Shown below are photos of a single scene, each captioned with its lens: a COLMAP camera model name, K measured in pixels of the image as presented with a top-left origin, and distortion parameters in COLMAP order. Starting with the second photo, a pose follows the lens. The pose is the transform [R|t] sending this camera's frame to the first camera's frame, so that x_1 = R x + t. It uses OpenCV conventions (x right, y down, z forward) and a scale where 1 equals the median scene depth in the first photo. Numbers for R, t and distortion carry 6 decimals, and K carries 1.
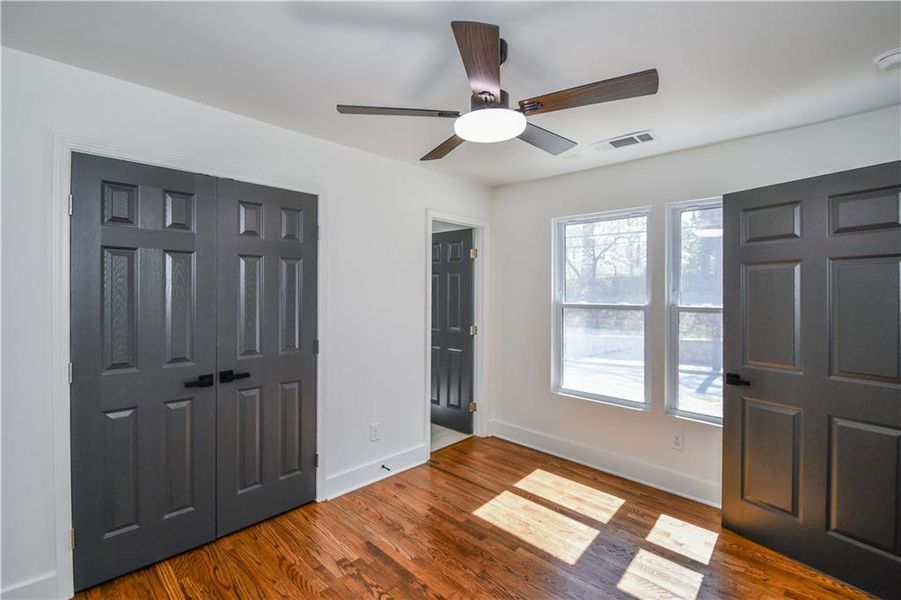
lens RADIAL K [[409.9, 0, 438.8], [0, 409.9, 293.3], [0, 0, 1]] dist [-0.024303, -0.000882]
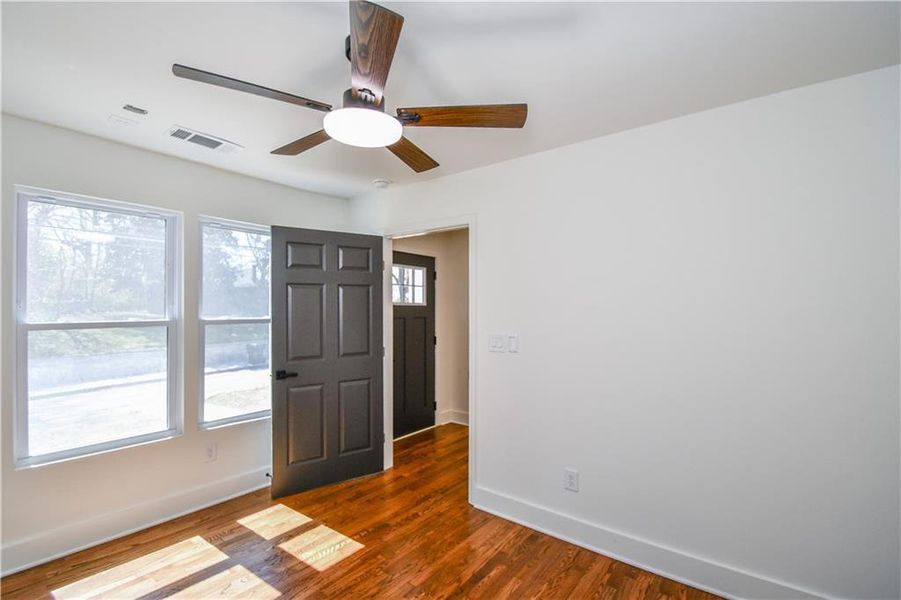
lens RADIAL K [[398.8, 0, 437.8], [0, 398.8, 304.5], [0, 0, 1]] dist [0.001141, -0.016697]
pose [[-0.124266, 0.004454, 0.992239, -0.499026], [0.005264, 0.999979, -0.003830, 0.002043], [-0.992235, 0.004747, -0.124287, 0.594903]]
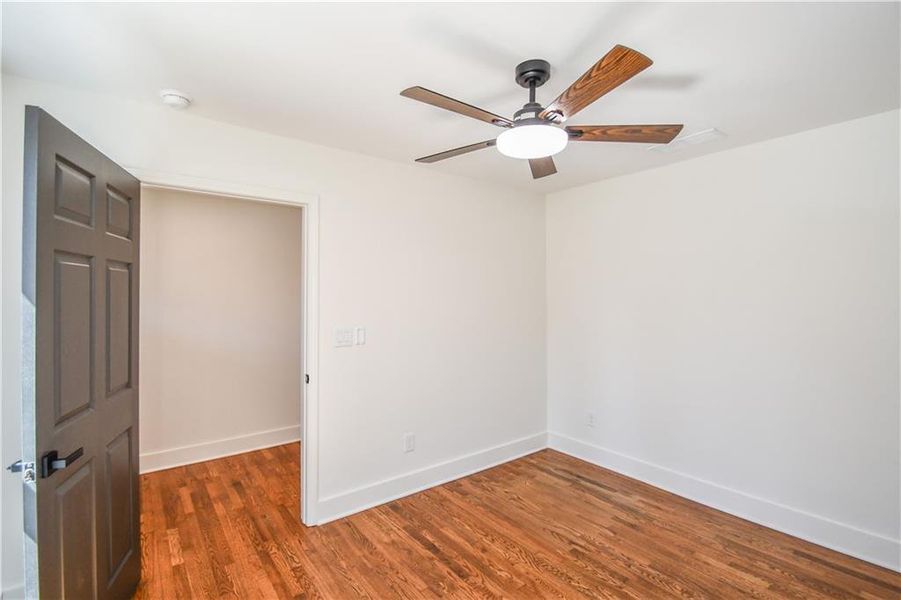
lens RADIAL K [[416.2, 0, 433.5], [0, 416.2, 294.2], [0, 0, 1]] dist [0.010183, -0.020576]
pose [[-0.990358, -0.003267, 0.138495, 0.142607], [-0.002597, 0.999984, 0.005017, -0.014201], [-0.138509, 0.004609, -0.990350, 1.308029]]
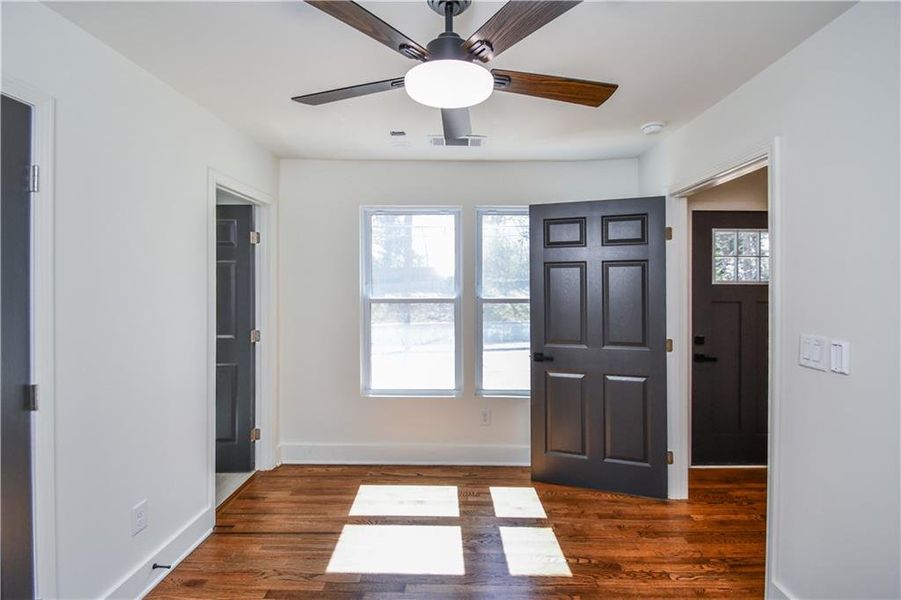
lens RADIAL K [[403.5, 0, 463.9], [0, 403.5, 287.9], [0, 0, 1]] dist [0.001608, -0.015187]
pose [[0.706034, -0.010252, 0.708104, -0.261510], [0.008118, 0.999947, 0.006384, -0.004591], [-0.708131, 0.001241, 0.706080, 0.264003]]
